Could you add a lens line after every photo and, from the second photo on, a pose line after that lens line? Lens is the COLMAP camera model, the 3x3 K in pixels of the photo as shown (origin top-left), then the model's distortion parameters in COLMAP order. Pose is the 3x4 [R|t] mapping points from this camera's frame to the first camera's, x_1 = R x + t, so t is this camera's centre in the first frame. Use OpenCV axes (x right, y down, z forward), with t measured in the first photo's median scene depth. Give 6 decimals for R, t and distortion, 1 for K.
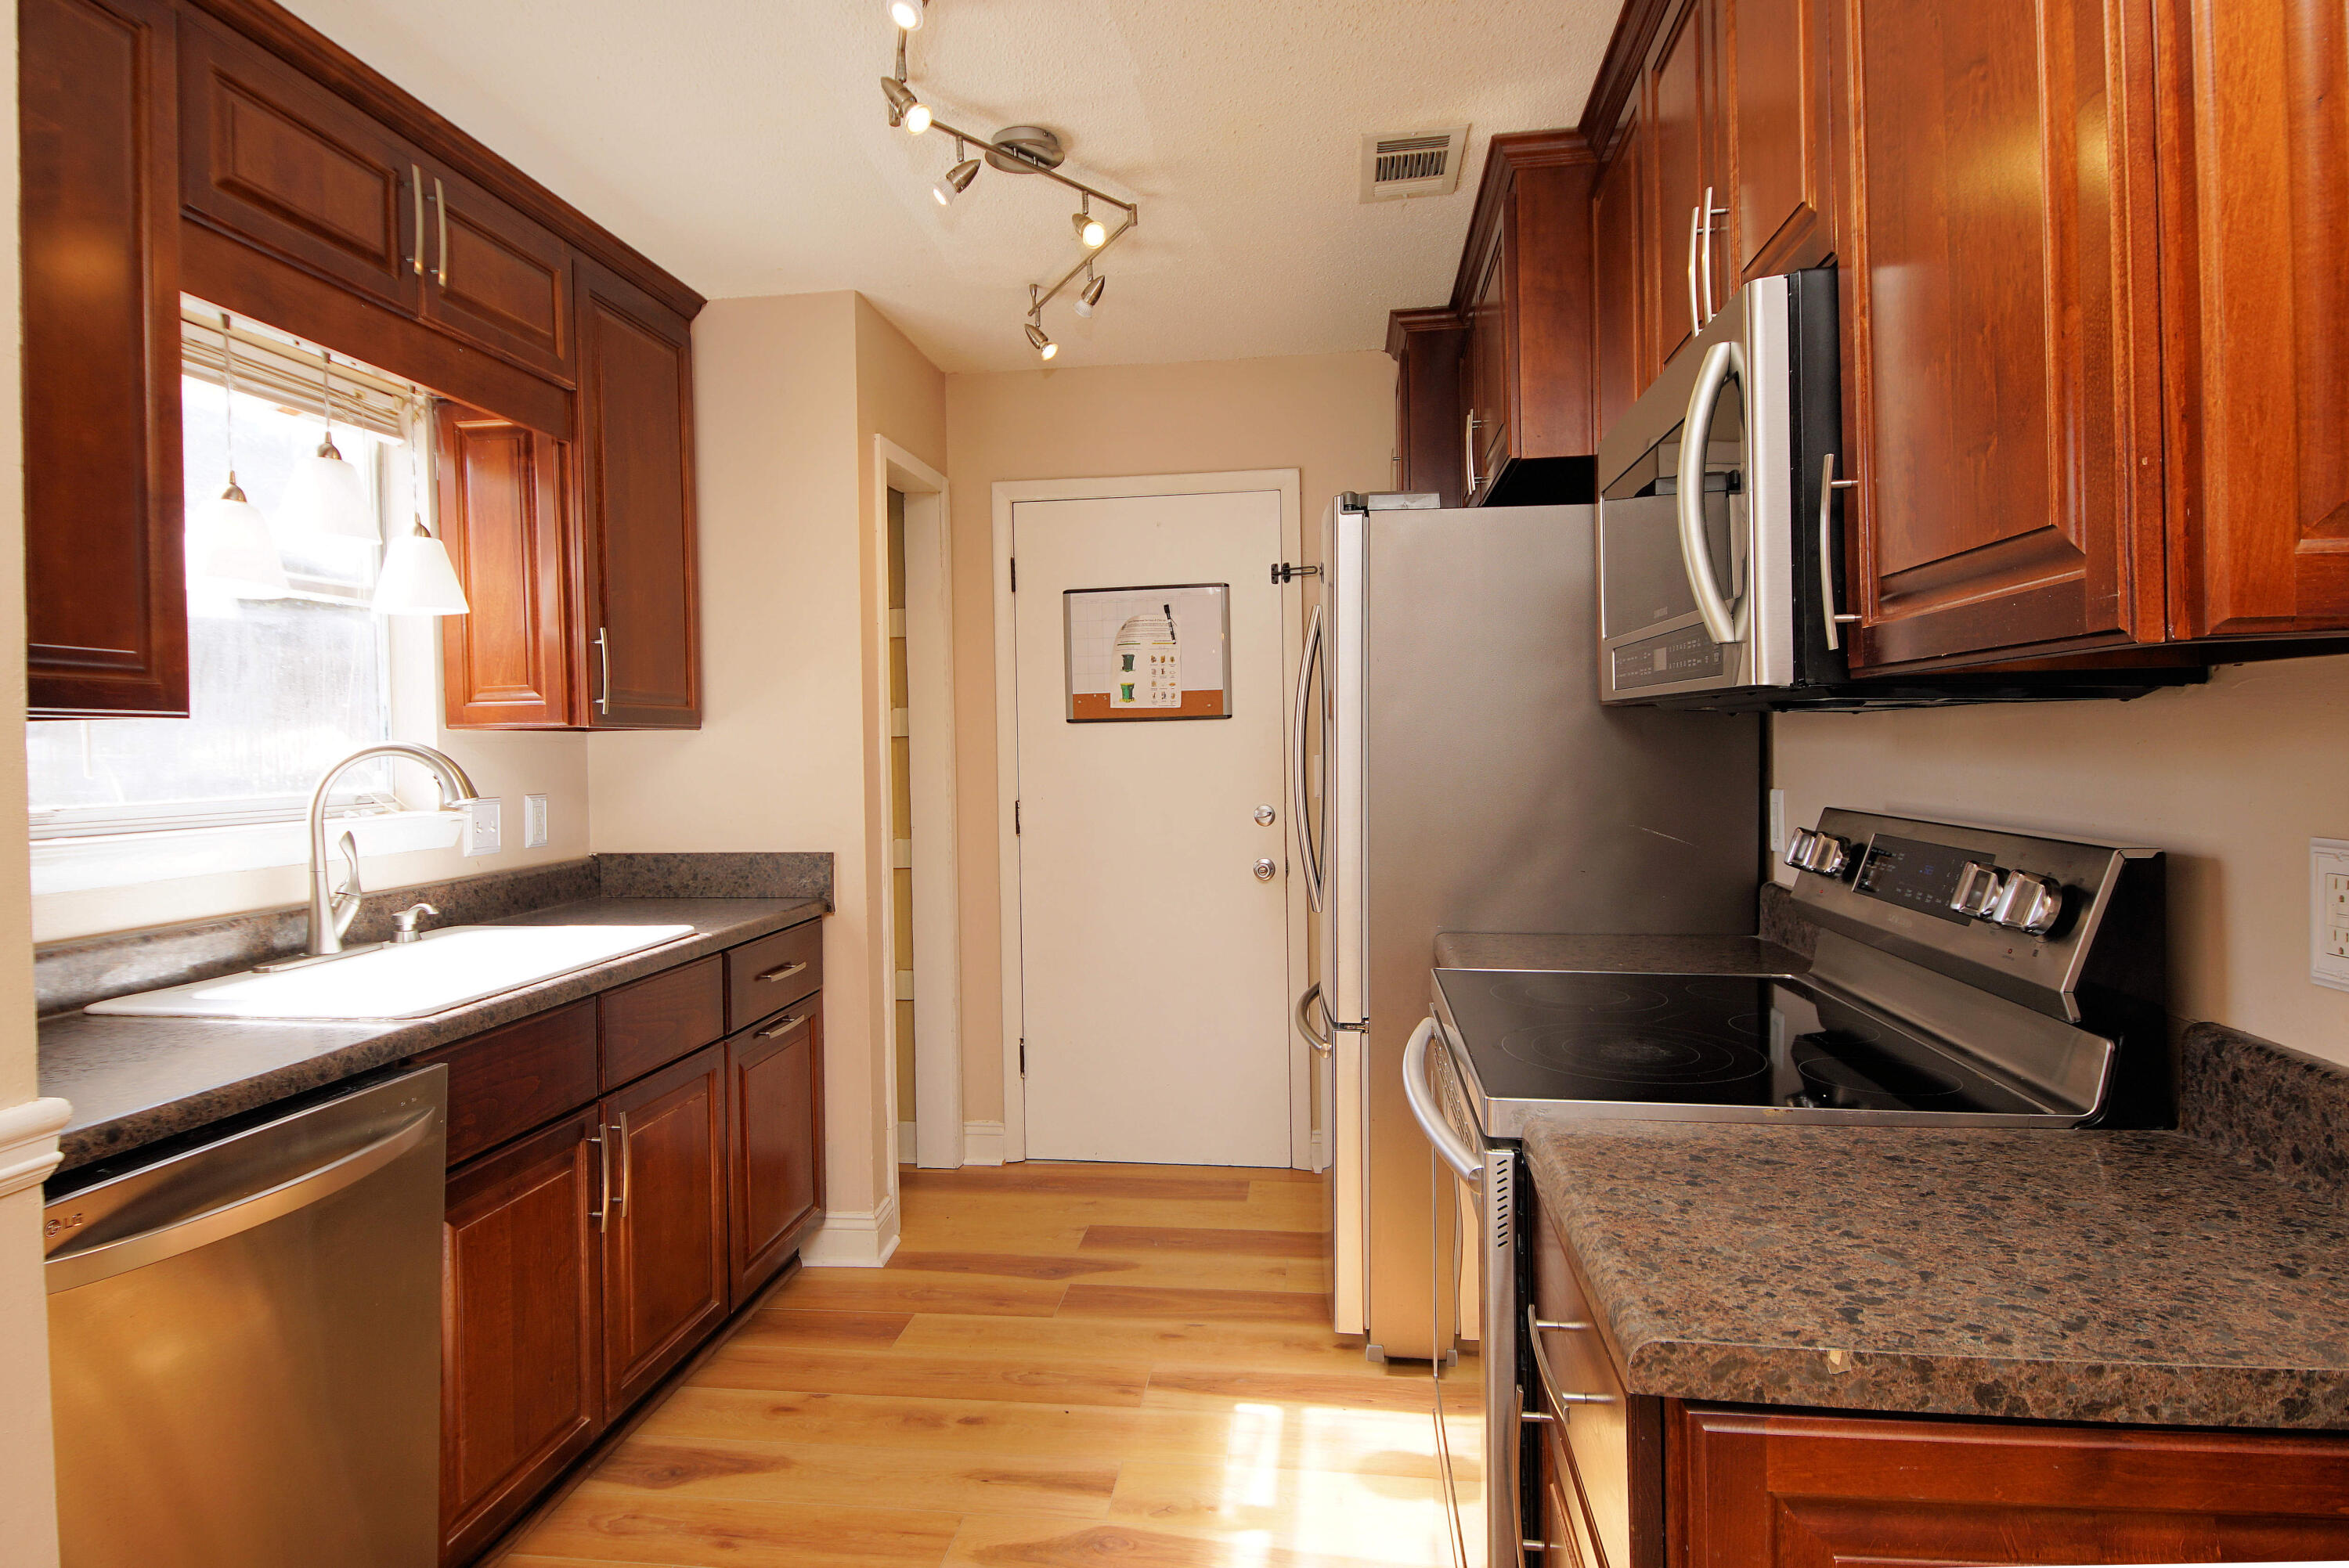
lens RADIAL K [[1262.0, 0, 1165.0], [0, 1262.0, 772.2], [0, 0, 1]] dist [0.034698, -0.030851]
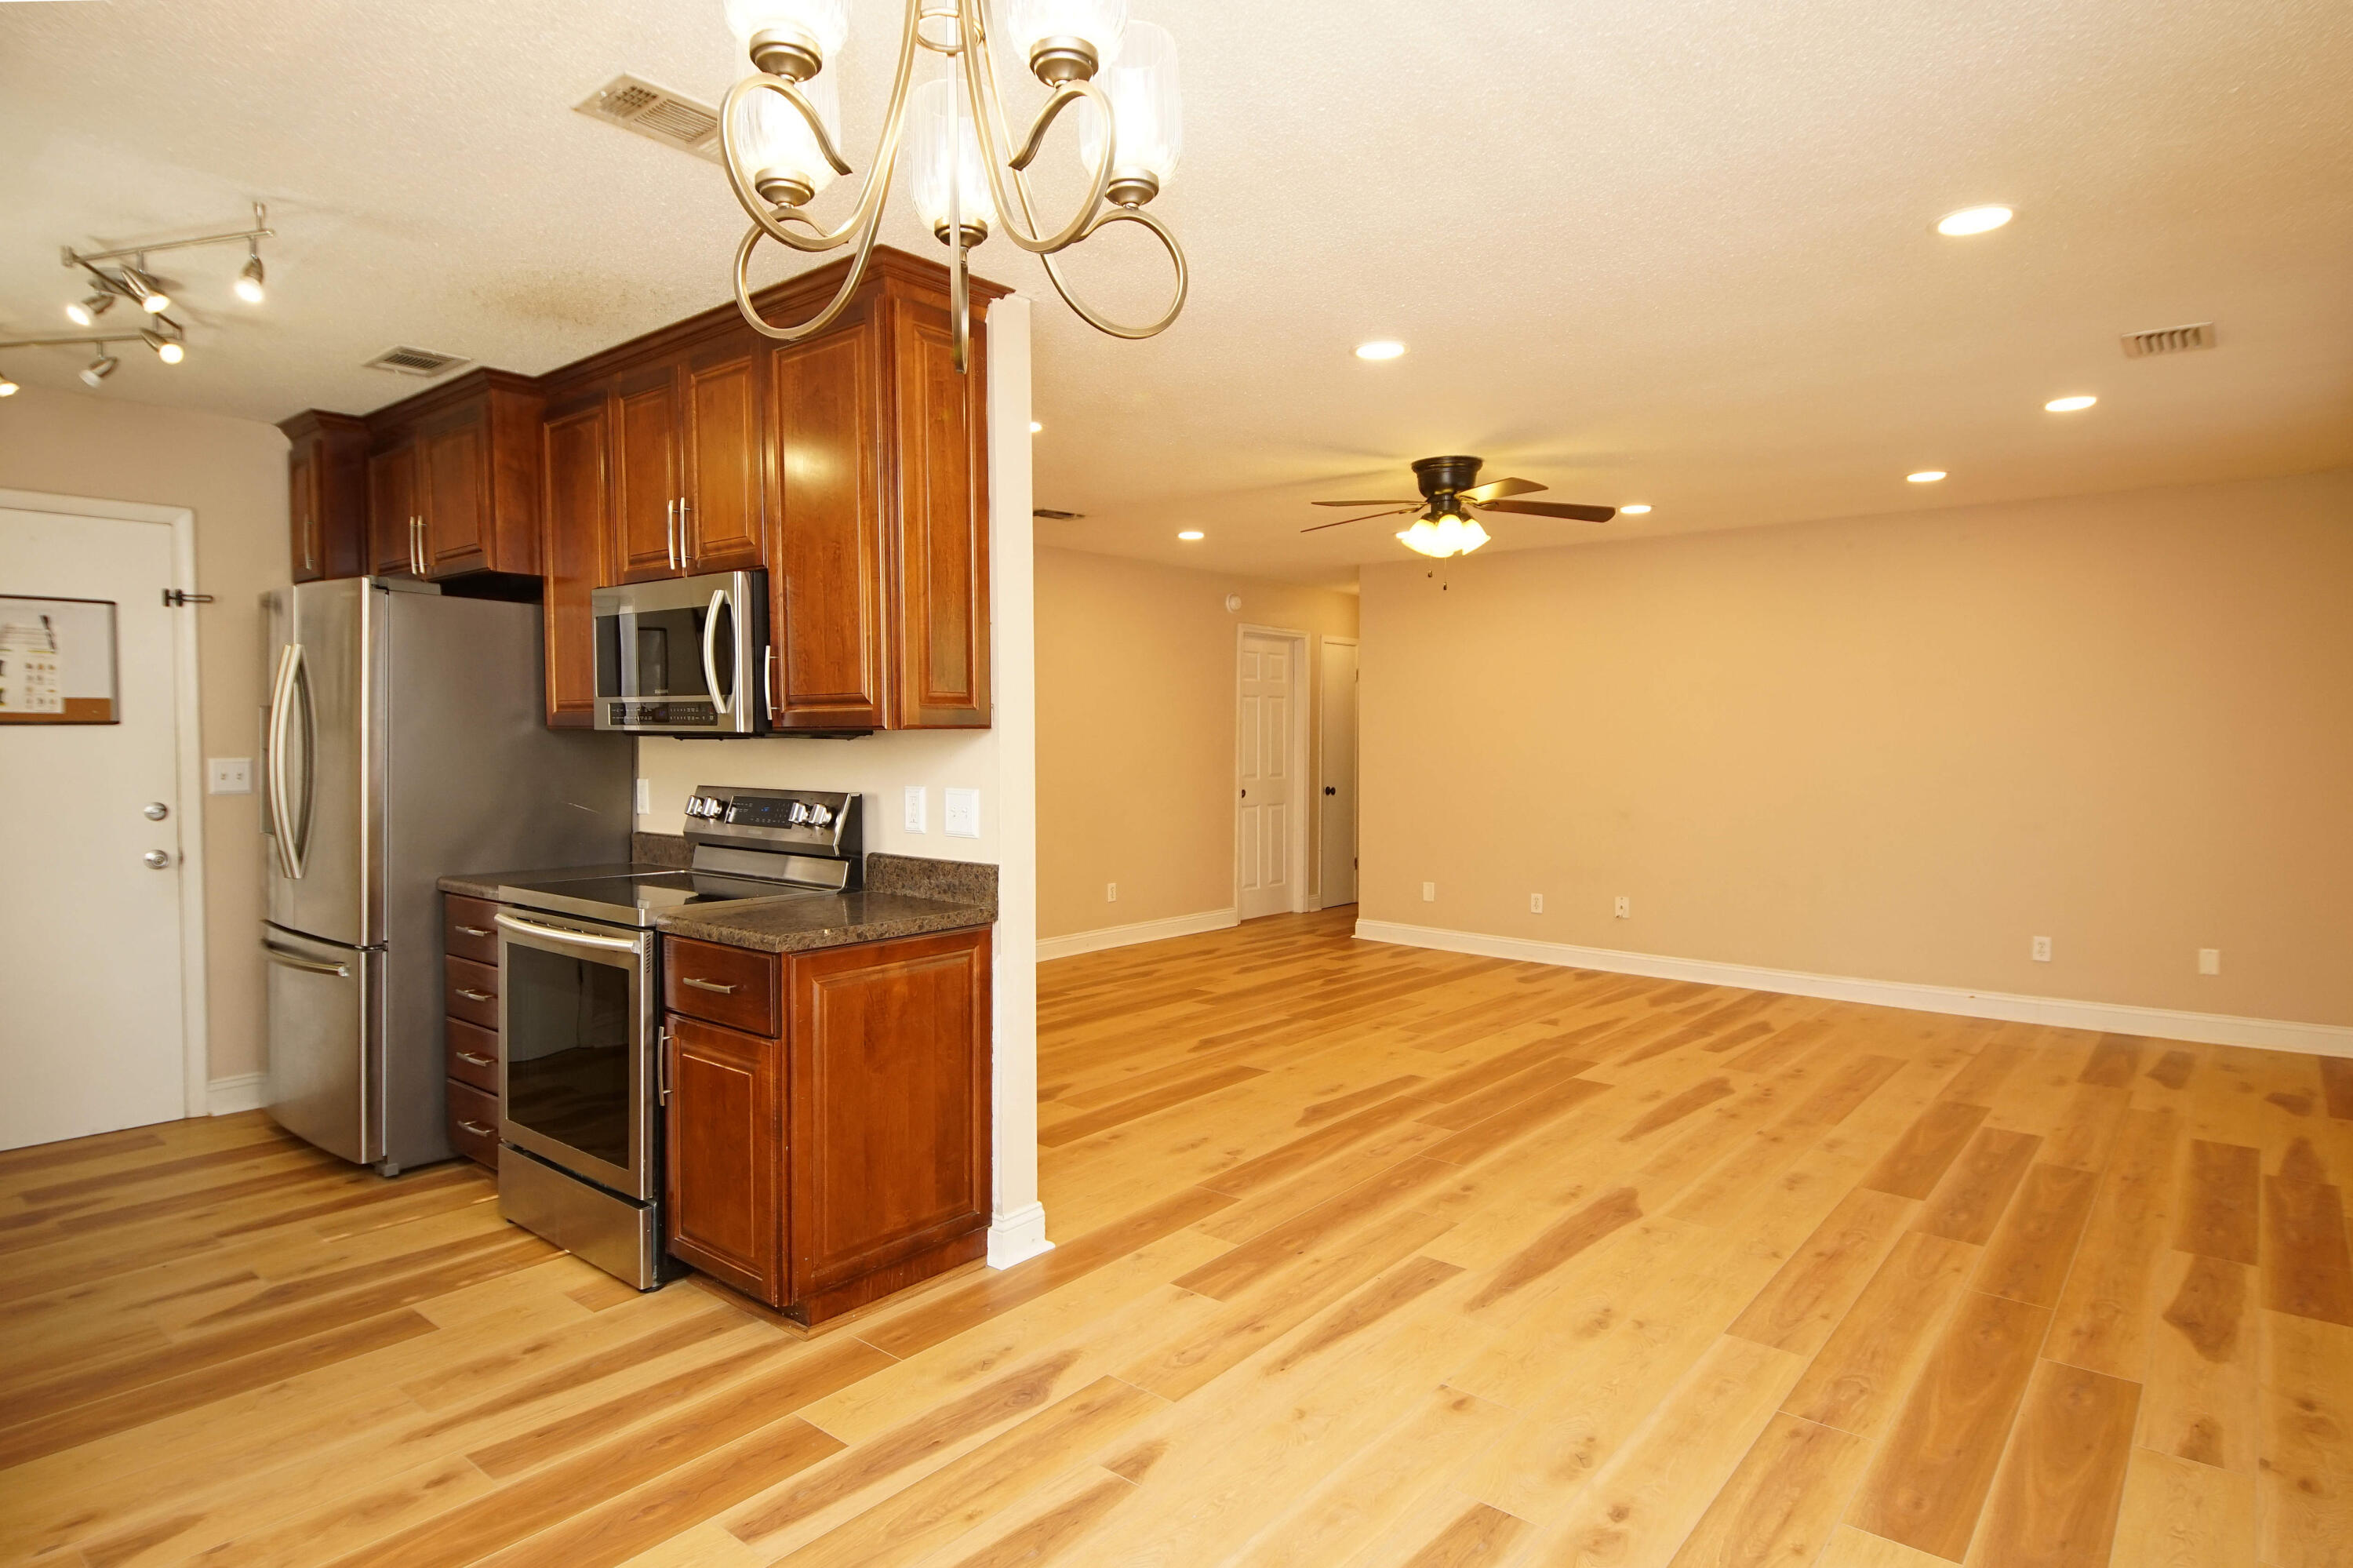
lens RADIAL K [[1264.3, 0, 1130.9], [0, 1264.3, 782.7], [0, 0, 1]] dist [0.034698, -0.030851]
pose [[0.543495, -0.010601, 0.839346, -0.464742], [0.008634, 0.999938, 0.007039, 0.007985], [-0.839368, 0.003421, 0.543552, -0.387279]]
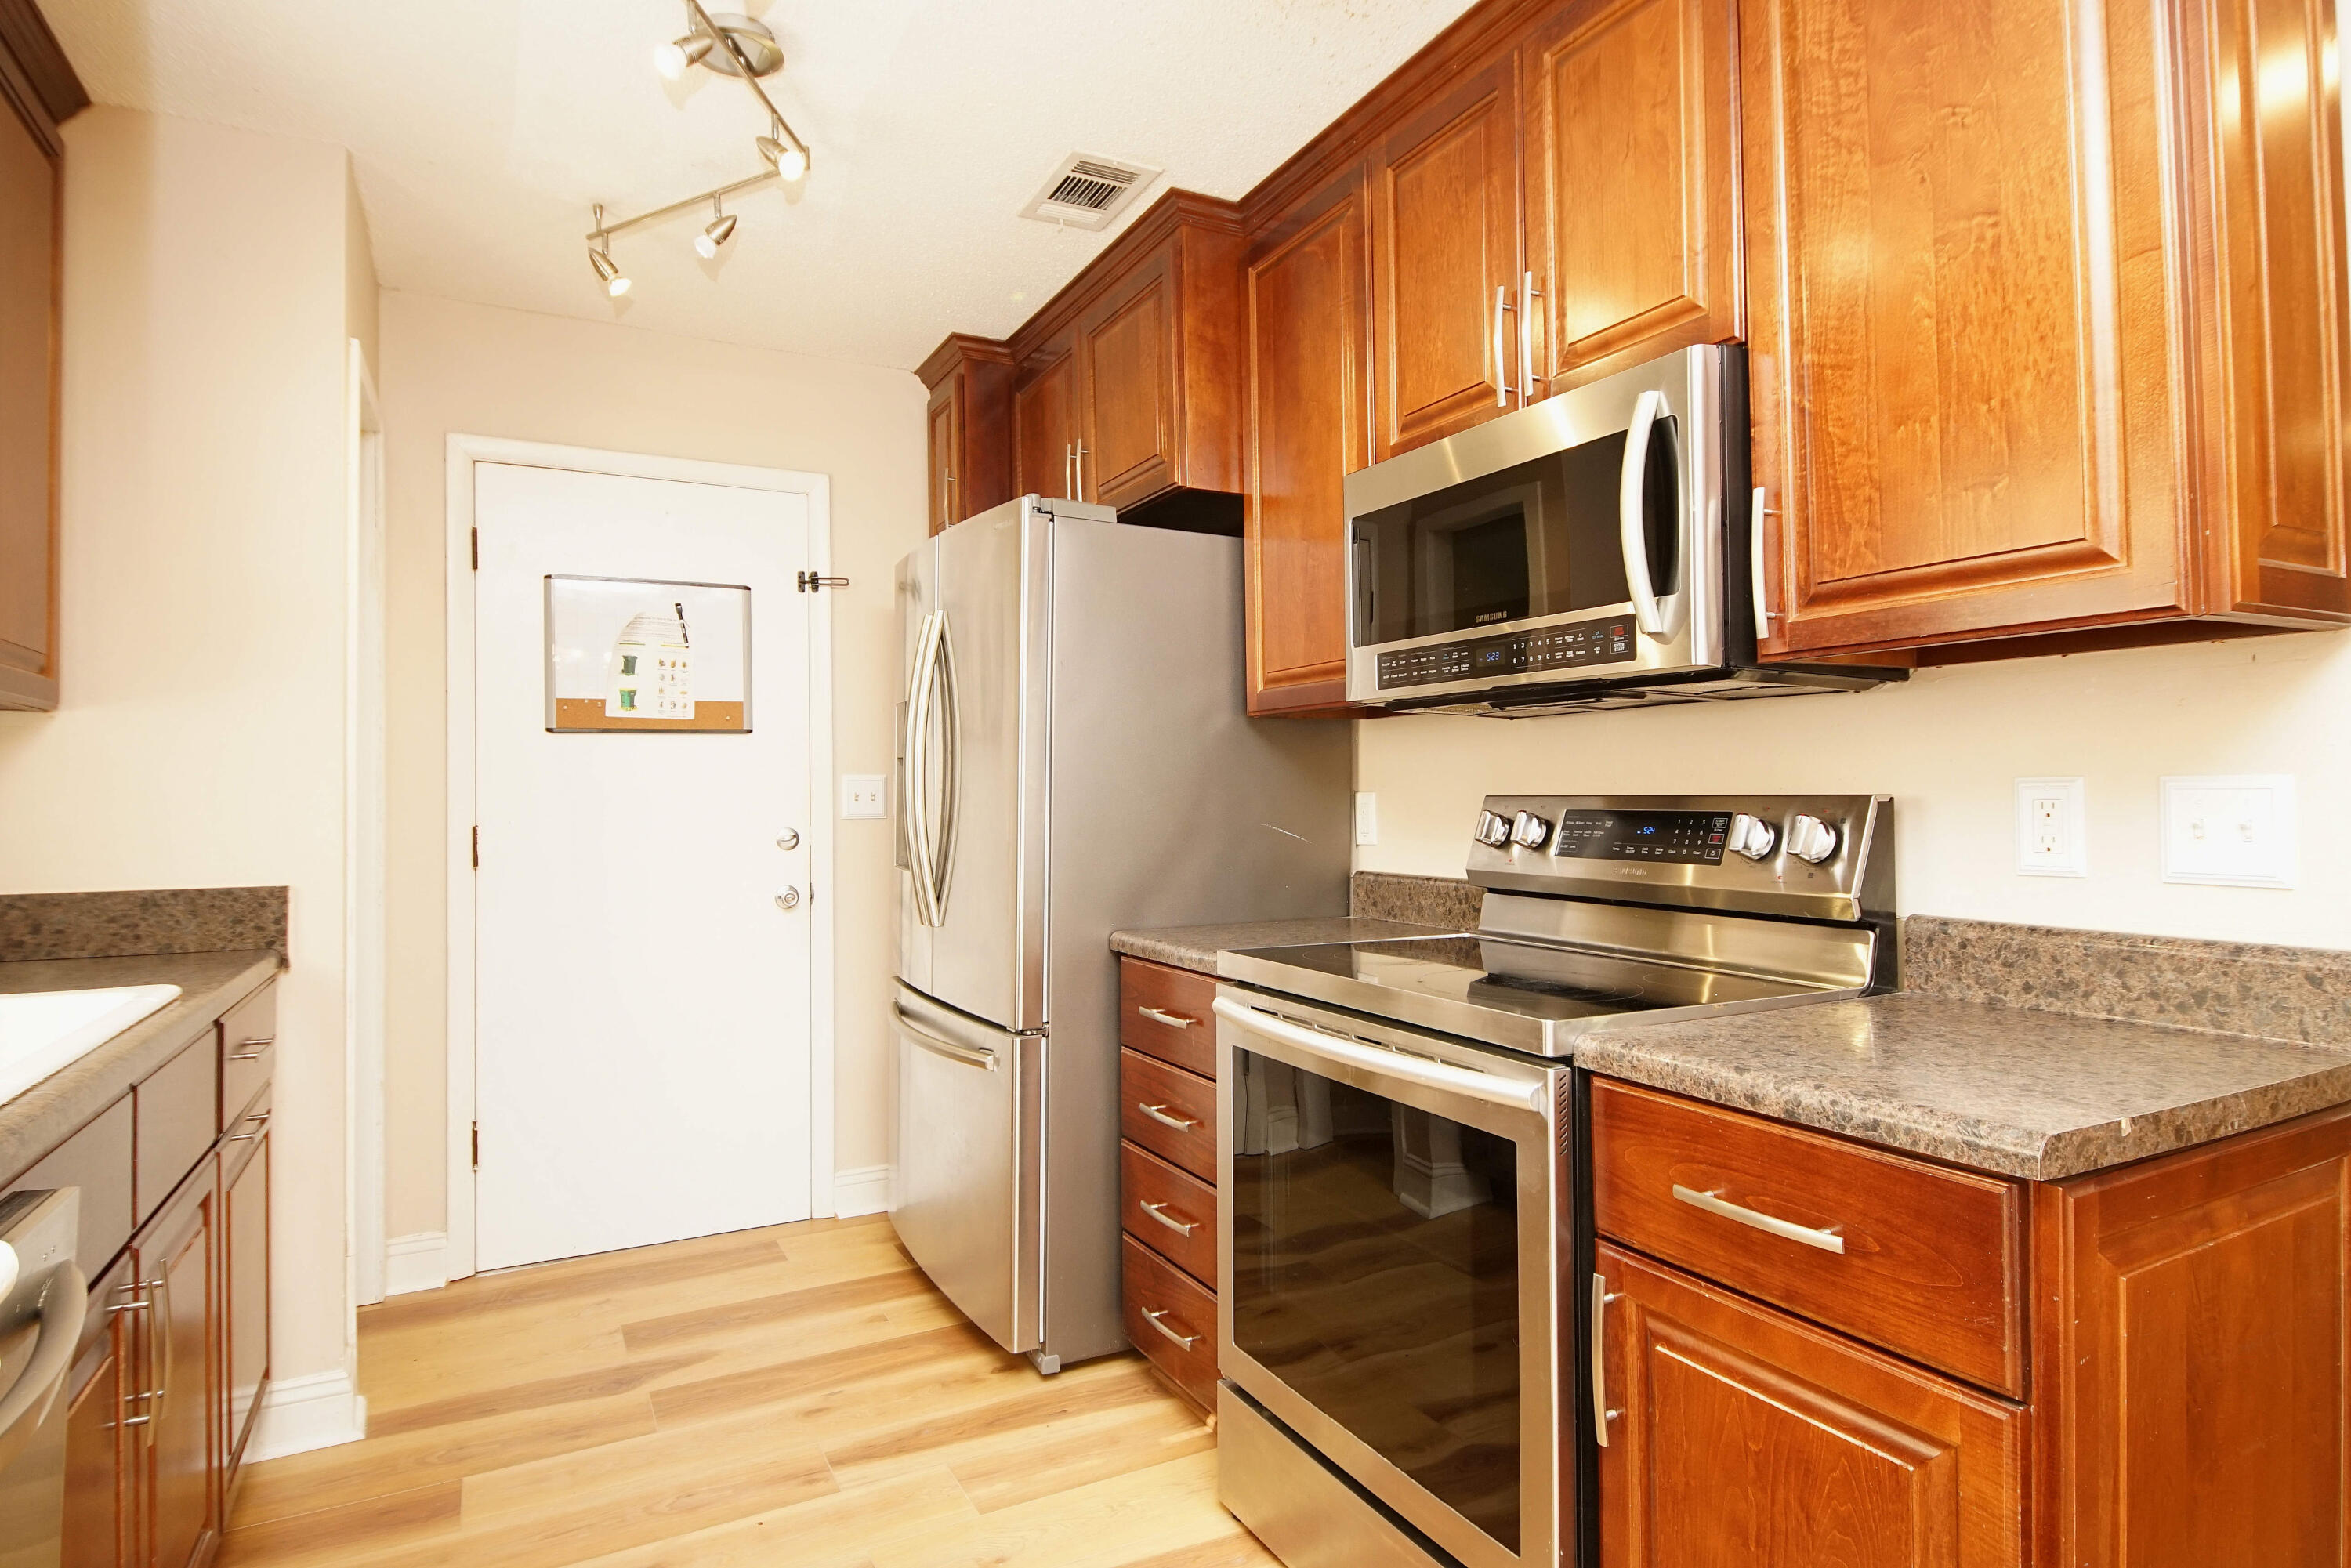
lens RADIAL K [[1263.2, 0, 1138.4], [0, 1263.2, 786.7], [0, 0, 1]] dist [0.034698, -0.030851]
pose [[0.830656, 0.014344, 0.556602, -0.261218], [0.006892, 0.999327, -0.036039, 0.035142], [-0.556744, 0.033772, 0.829998, 0.103210]]
